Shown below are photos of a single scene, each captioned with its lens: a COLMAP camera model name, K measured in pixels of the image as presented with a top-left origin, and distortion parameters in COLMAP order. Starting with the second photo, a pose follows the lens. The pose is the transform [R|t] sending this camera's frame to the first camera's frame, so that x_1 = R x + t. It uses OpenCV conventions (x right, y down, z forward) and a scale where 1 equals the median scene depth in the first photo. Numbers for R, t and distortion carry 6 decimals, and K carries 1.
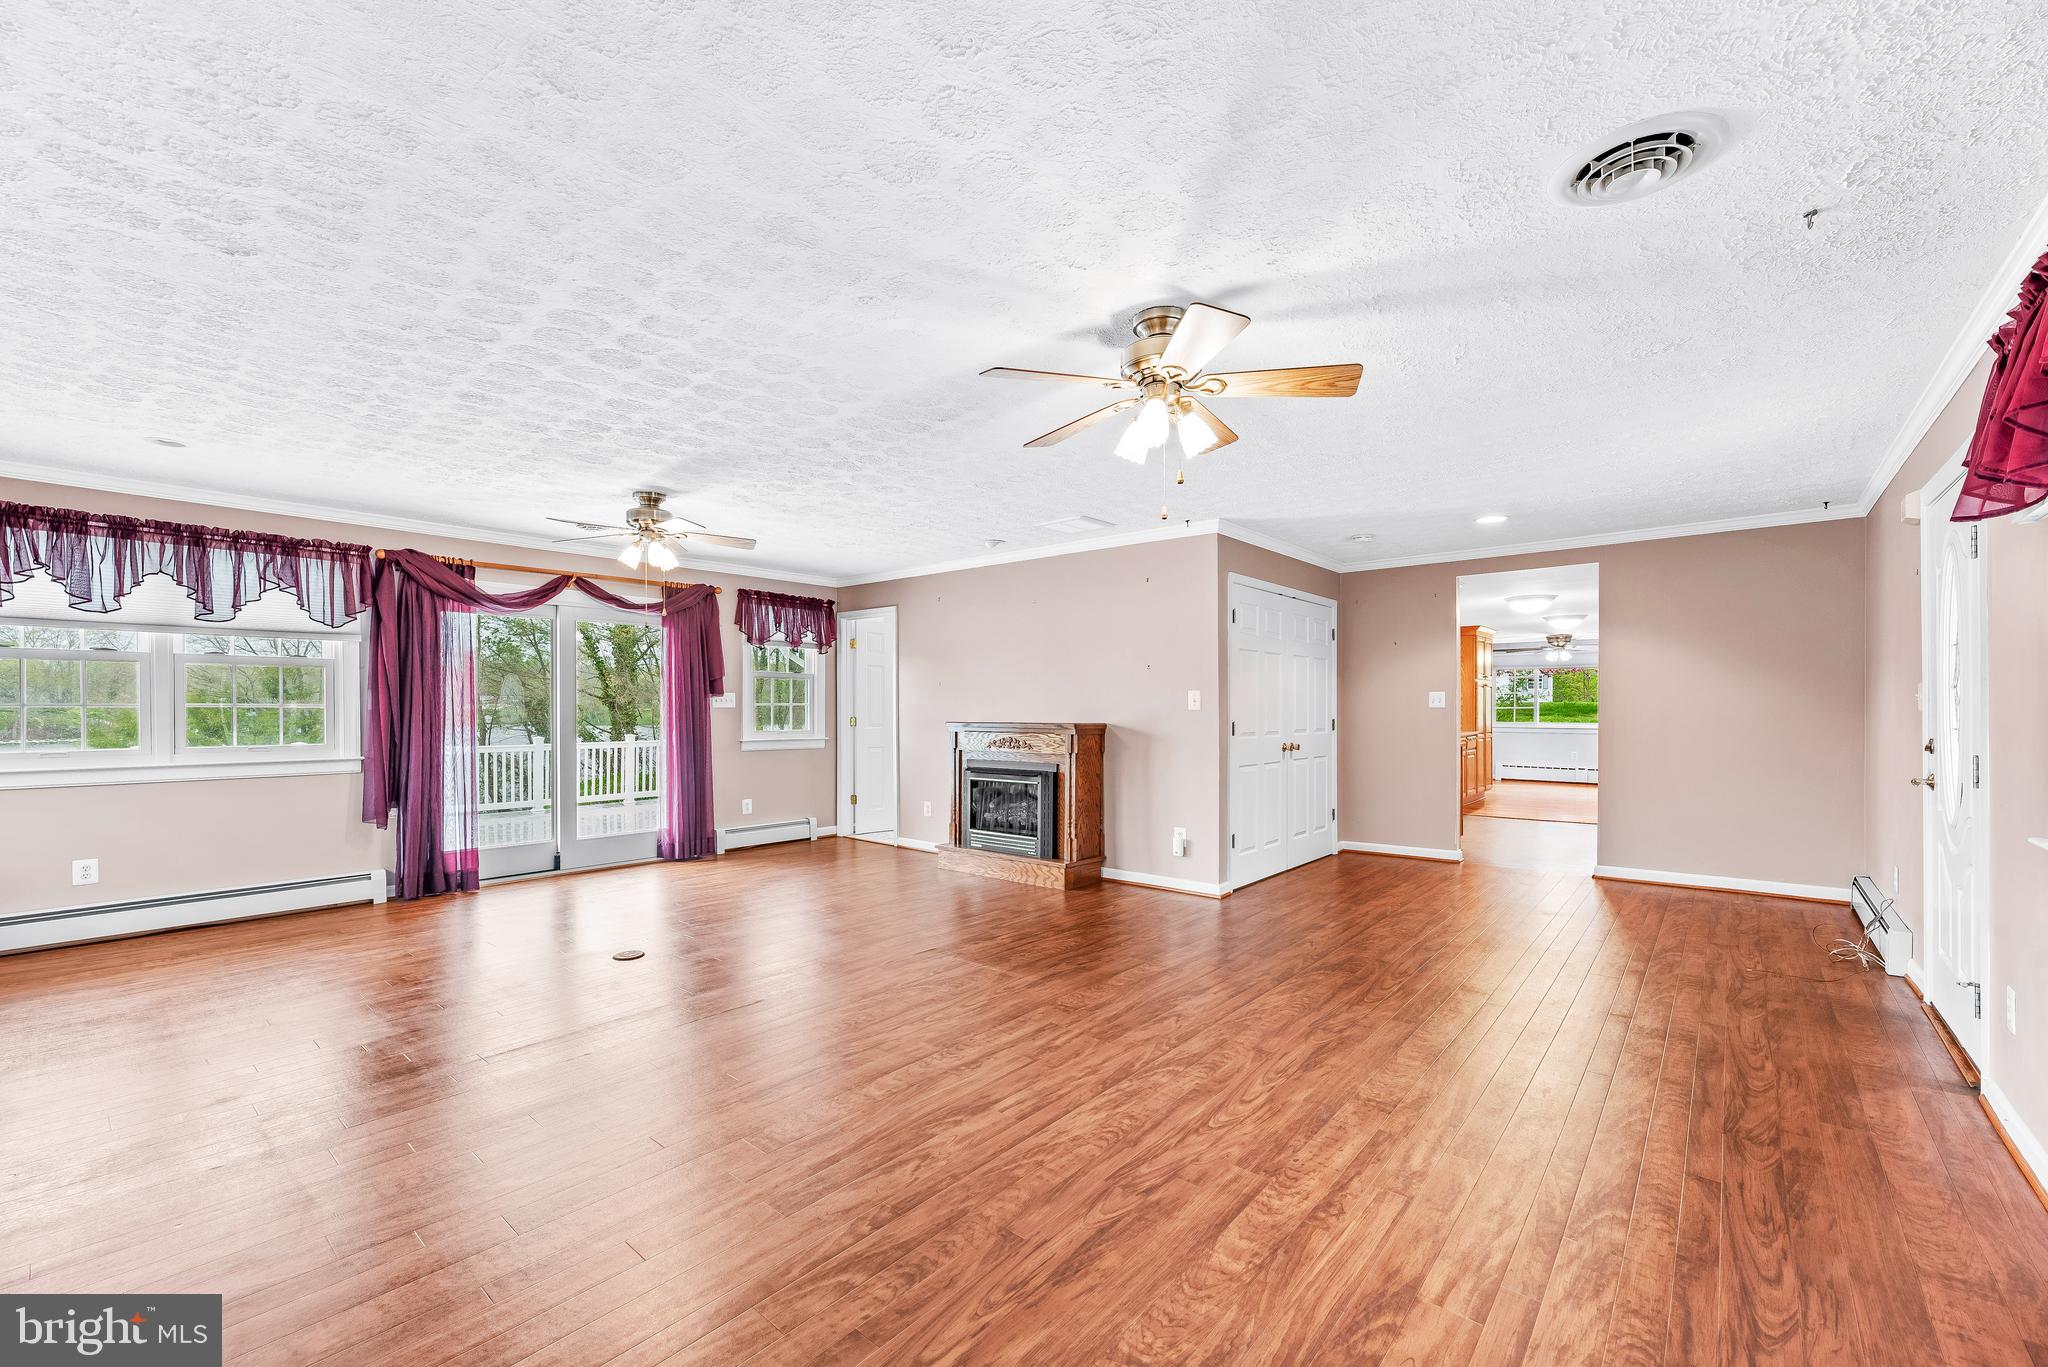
lens RADIAL K [[842.6, 0, 1010.8], [0, 842.6, 711.7], [0, 0, 1]] dist [0.002618, -0.000034]
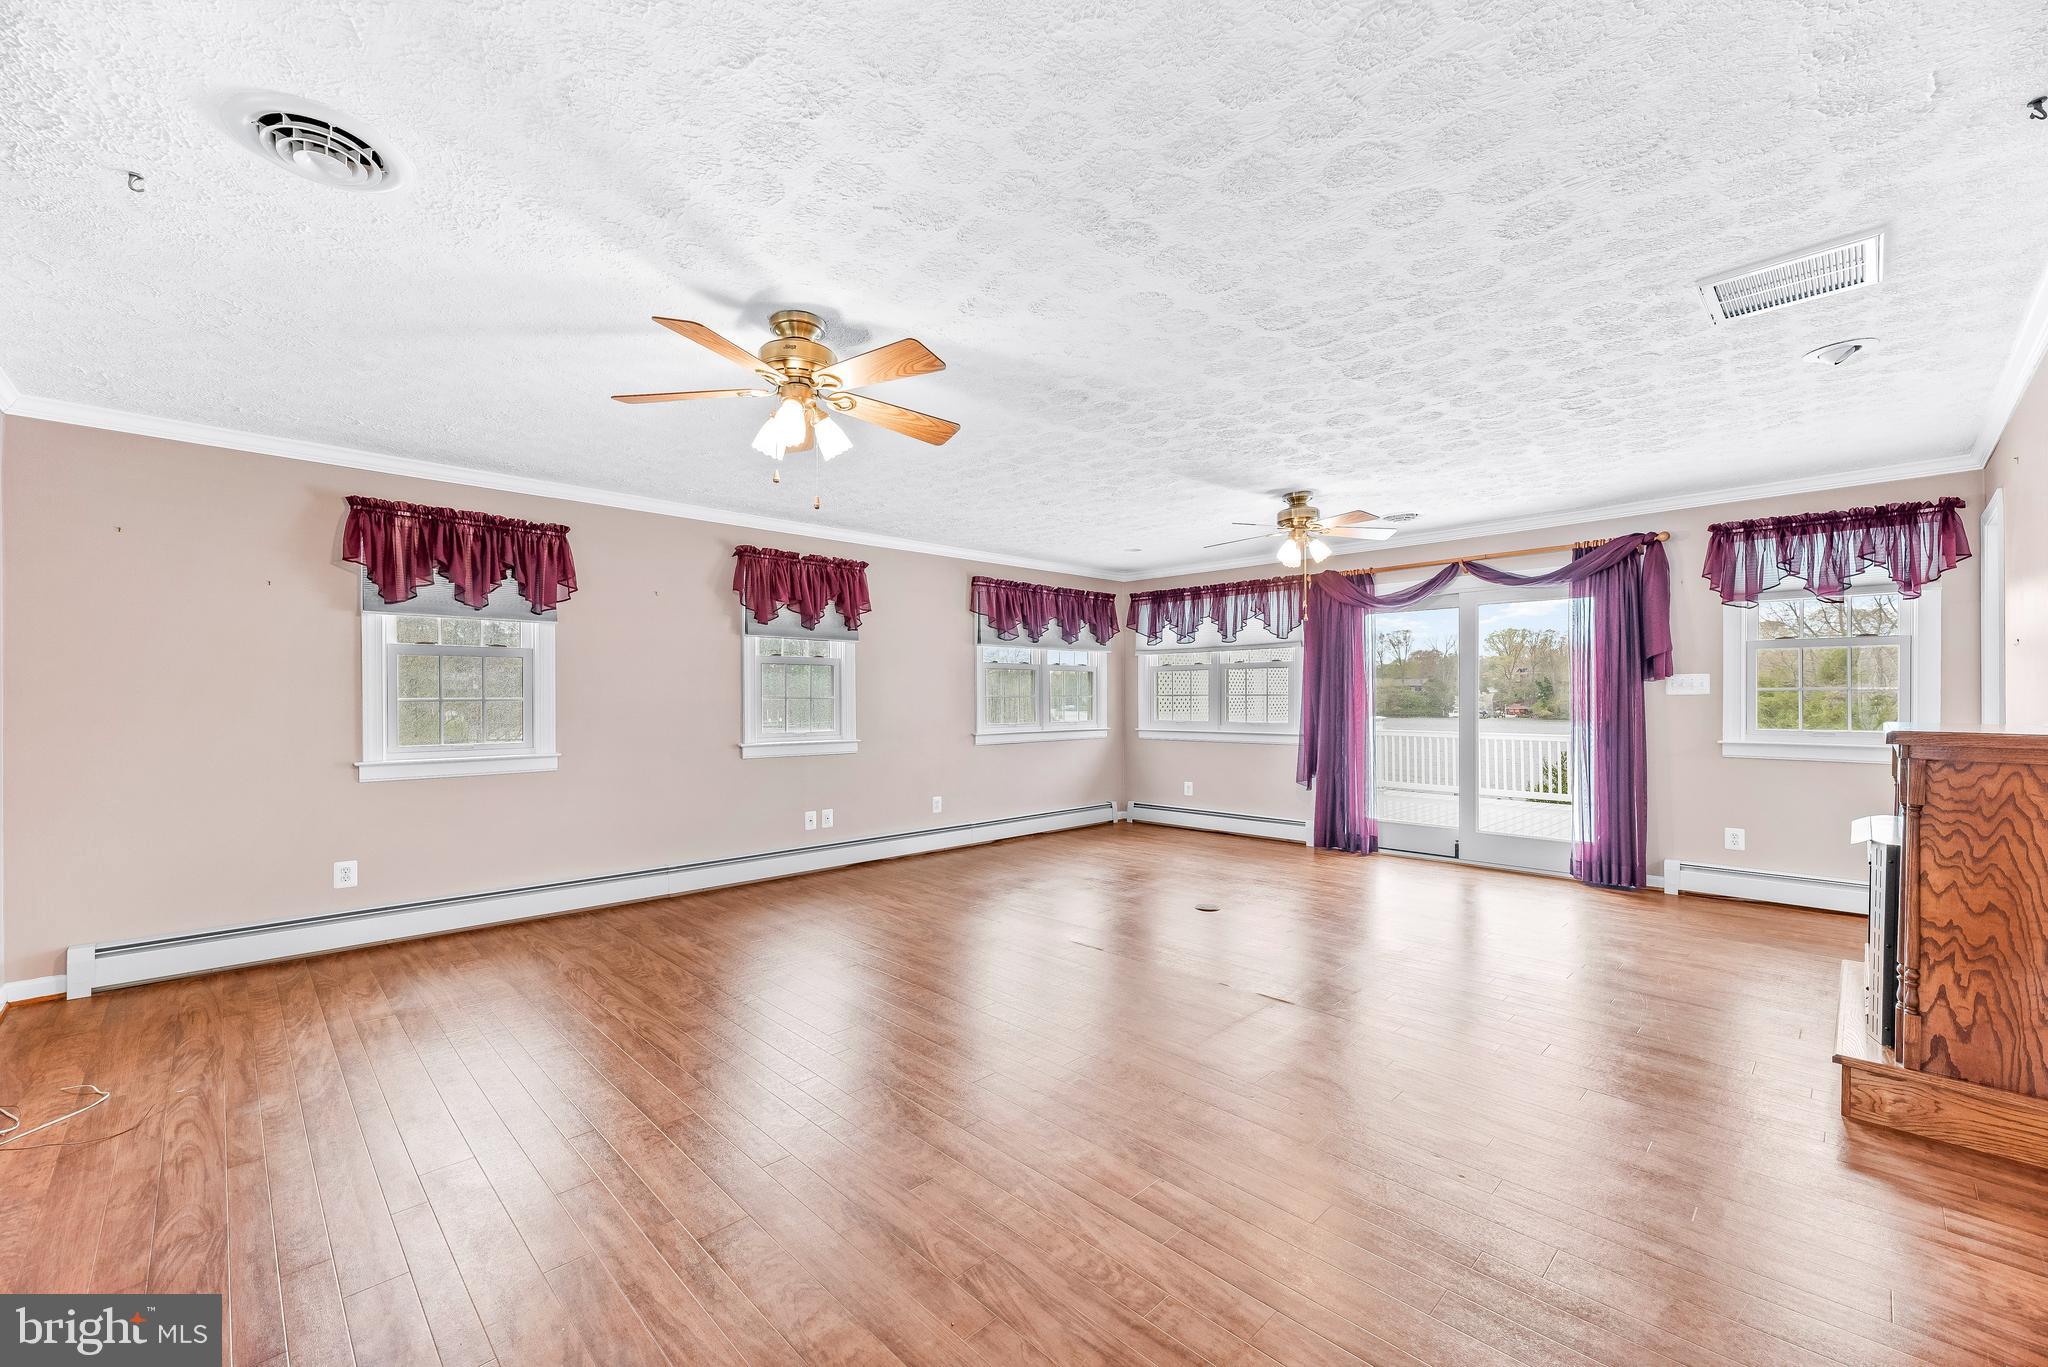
lens RADIAL K [[824.1, 0, 1014.1], [0, 824.1, 697.6], [0, 0, 1]] dist [0.000275, -0.000033]
pose [[-0.092361, 0.000486, -0.995725, 0.575948], [-0.001316, 0.999999, 0.000610, -0.003028], [0.995725, 0.001367, -0.092361, 0.672912]]
